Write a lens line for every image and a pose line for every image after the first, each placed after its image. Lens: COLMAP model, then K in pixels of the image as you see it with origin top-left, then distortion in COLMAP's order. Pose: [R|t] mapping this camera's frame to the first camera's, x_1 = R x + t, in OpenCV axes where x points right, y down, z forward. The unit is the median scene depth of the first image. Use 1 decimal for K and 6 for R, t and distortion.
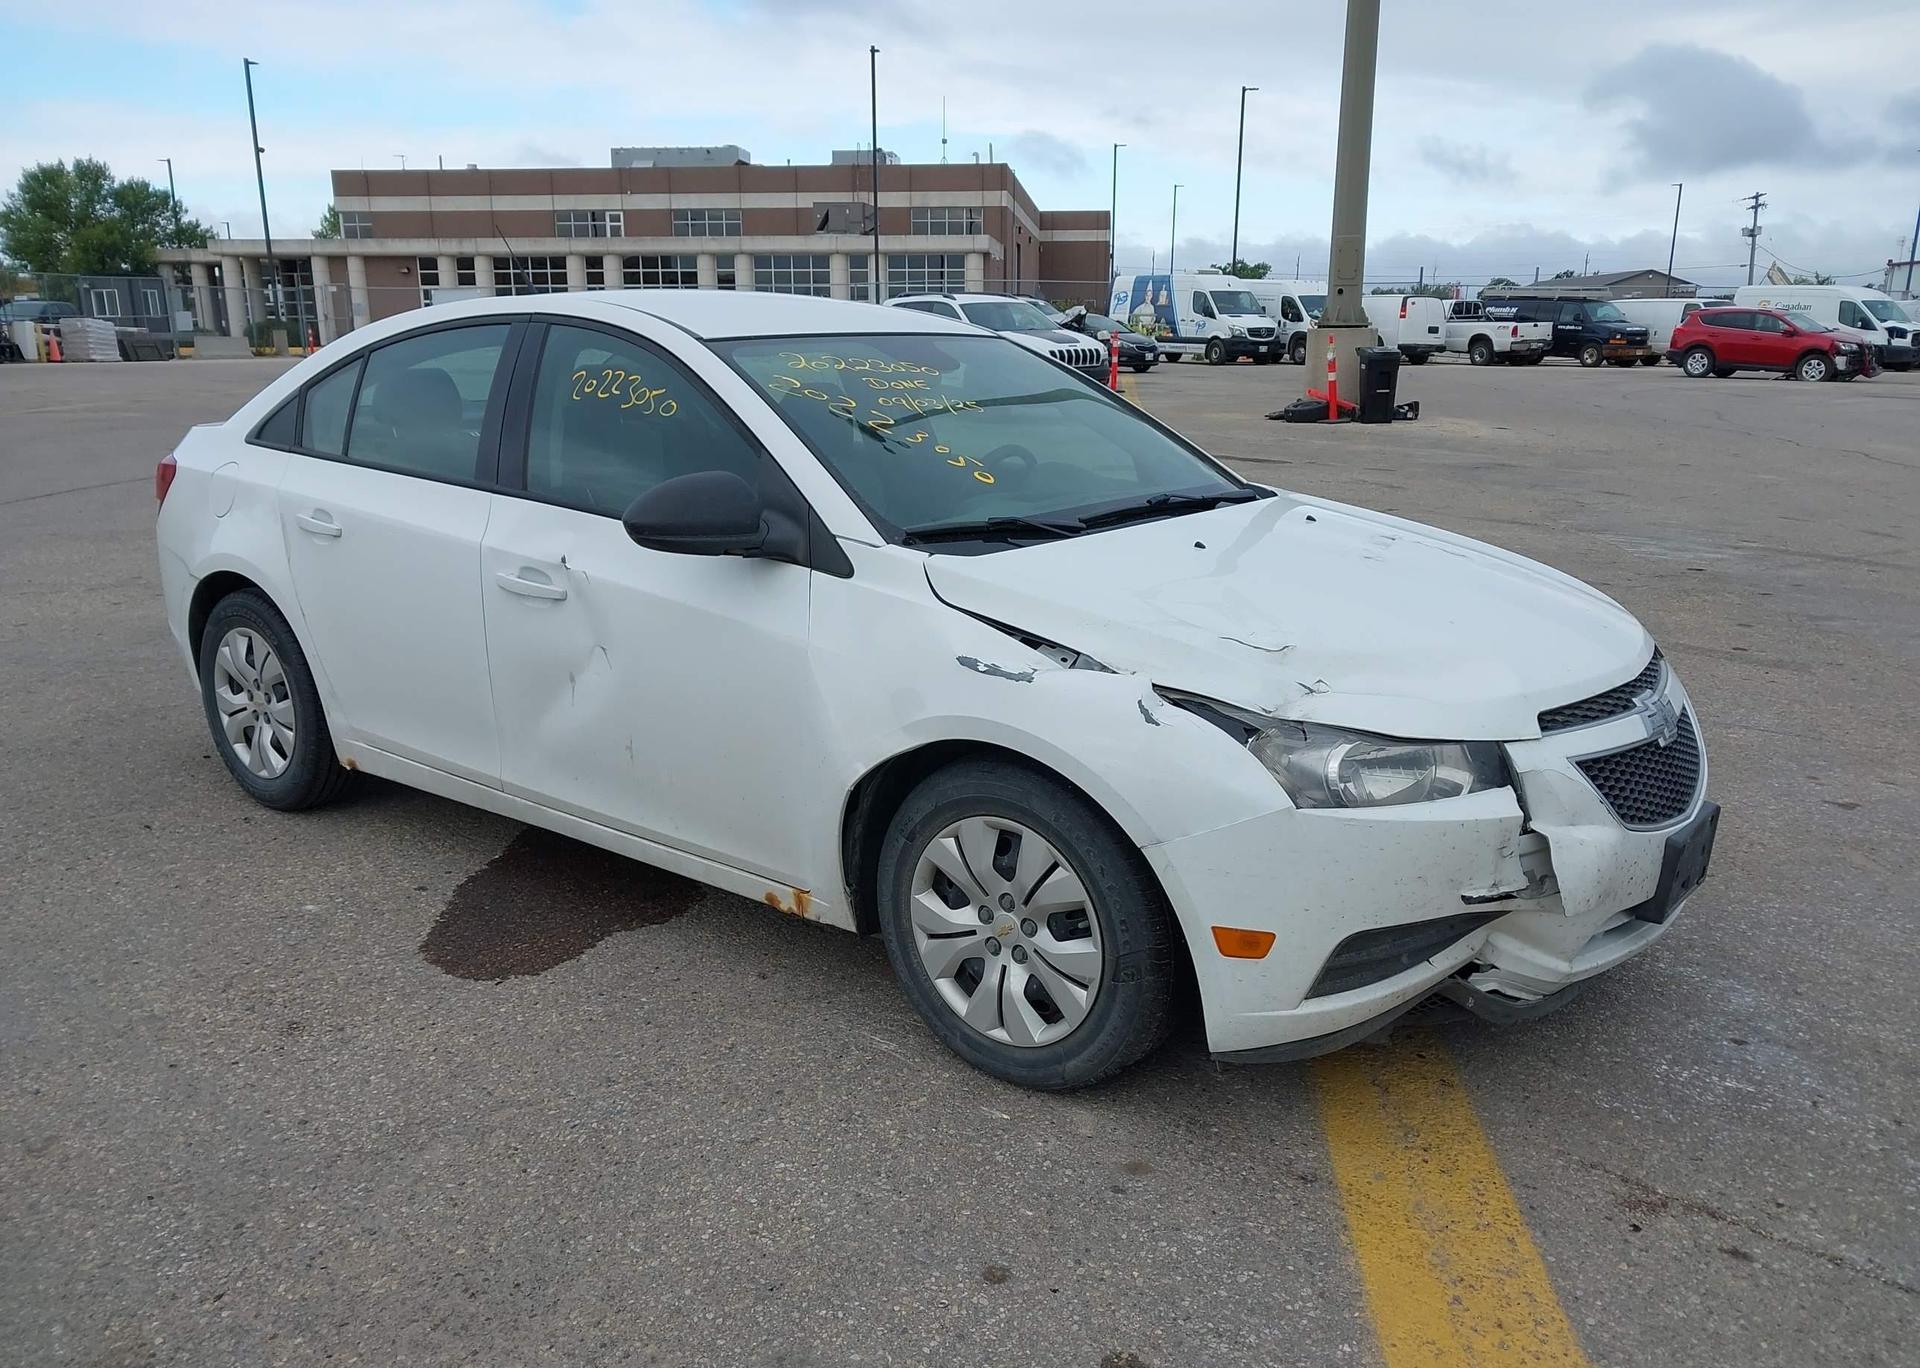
lens RADIAL K [[1512.6, 0, 957.6], [0, 1512.6, 740.5], [0, 0, 1]] dist [0.006178, -0.003591]
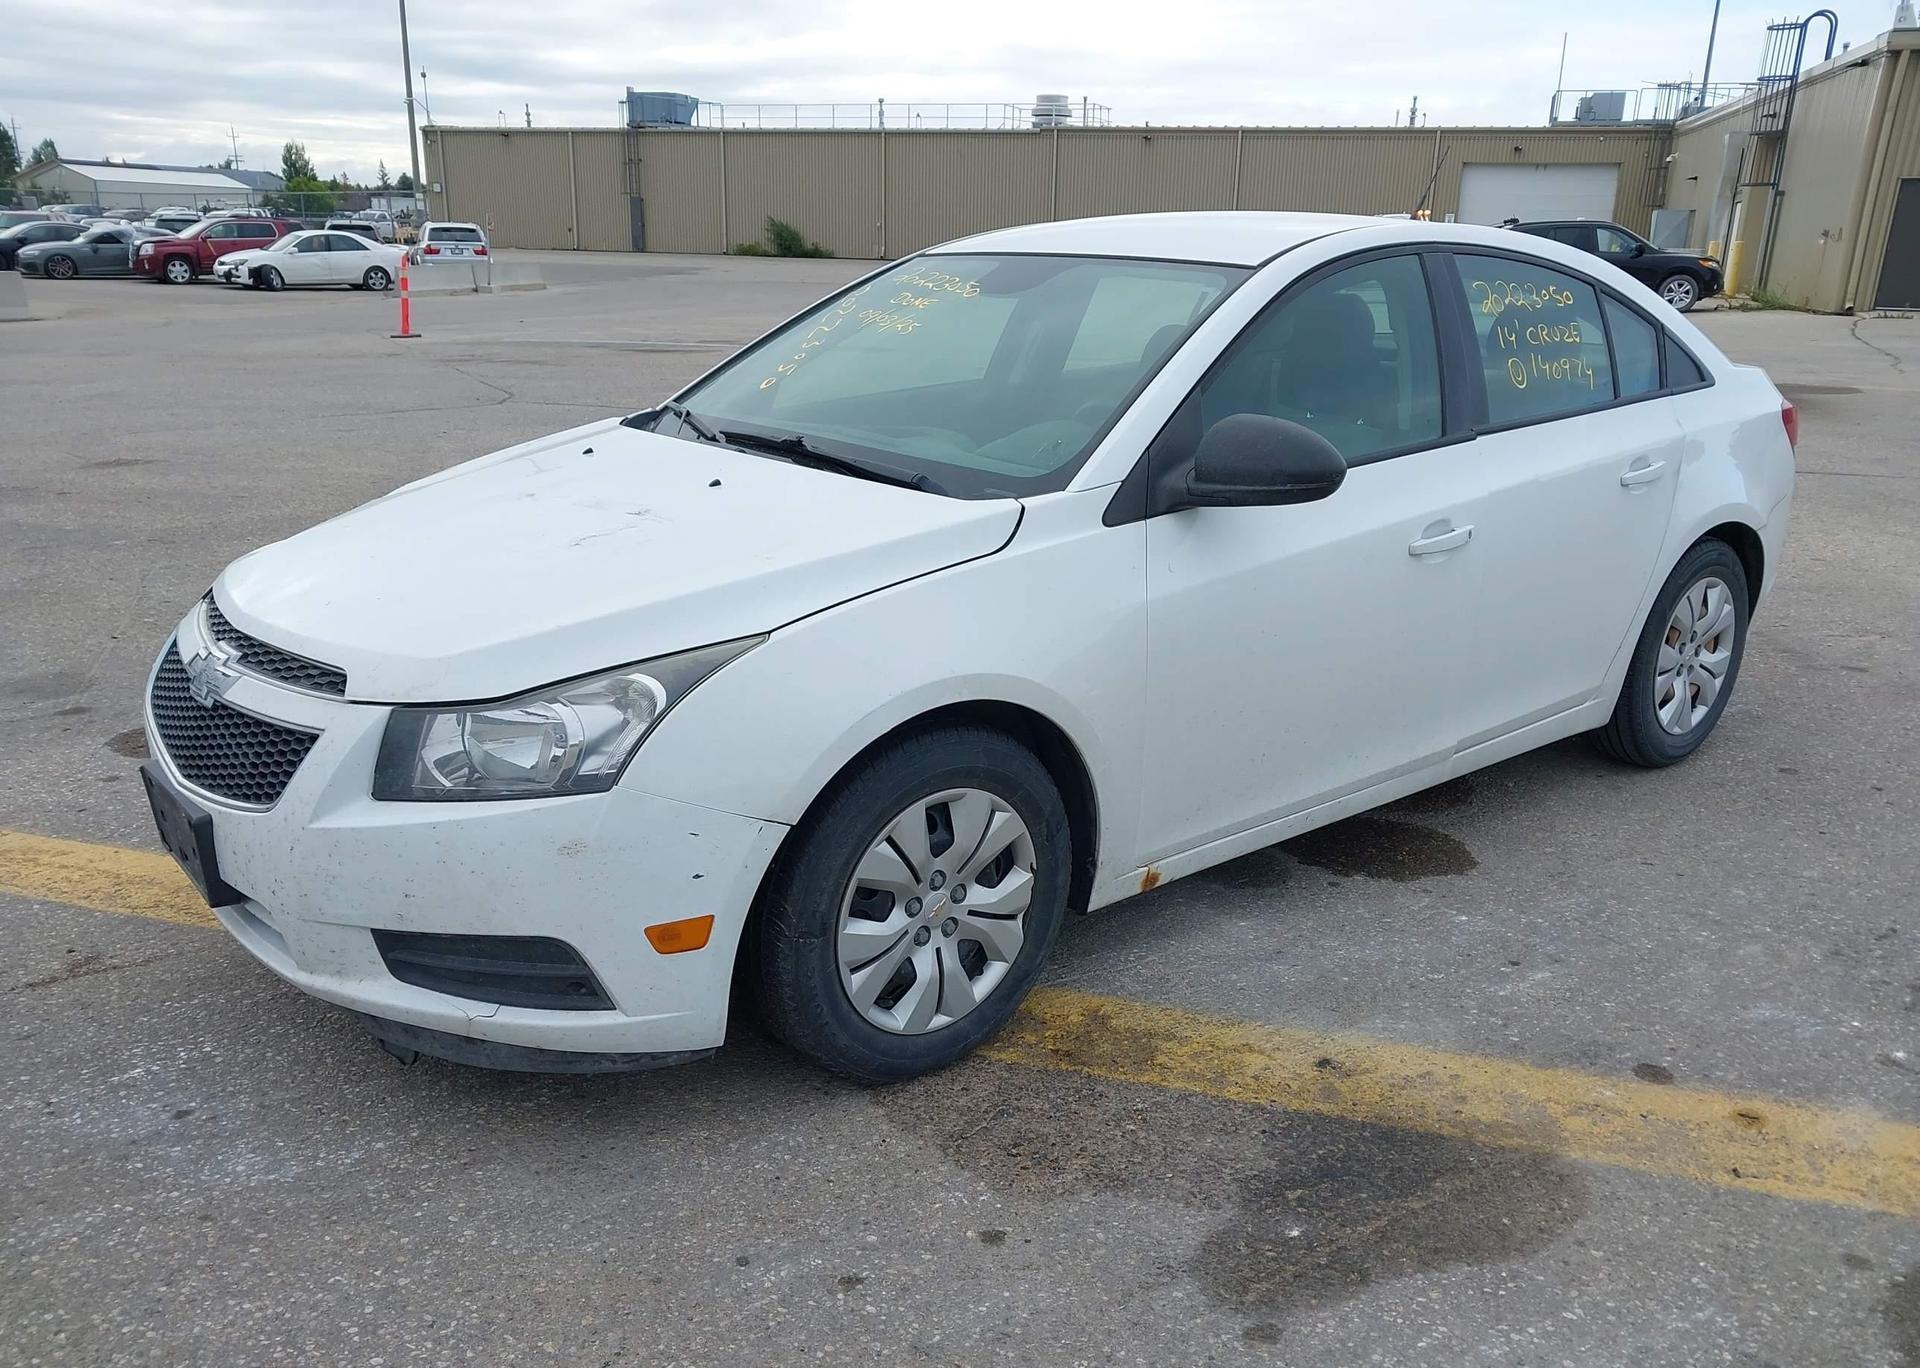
lens RADIAL K [[1512.6, 0, 957.6], [0, 1512.6, 740.5], [0, 0, 1]] dist [0.006178, -0.003591]
pose [[-0.211458, 0.303094, -0.929204, 0.181559], [-0.277255, 0.893047, 0.354395, -0.062799], [0.937238, 0.332566, -0.104808, 0.227035]]
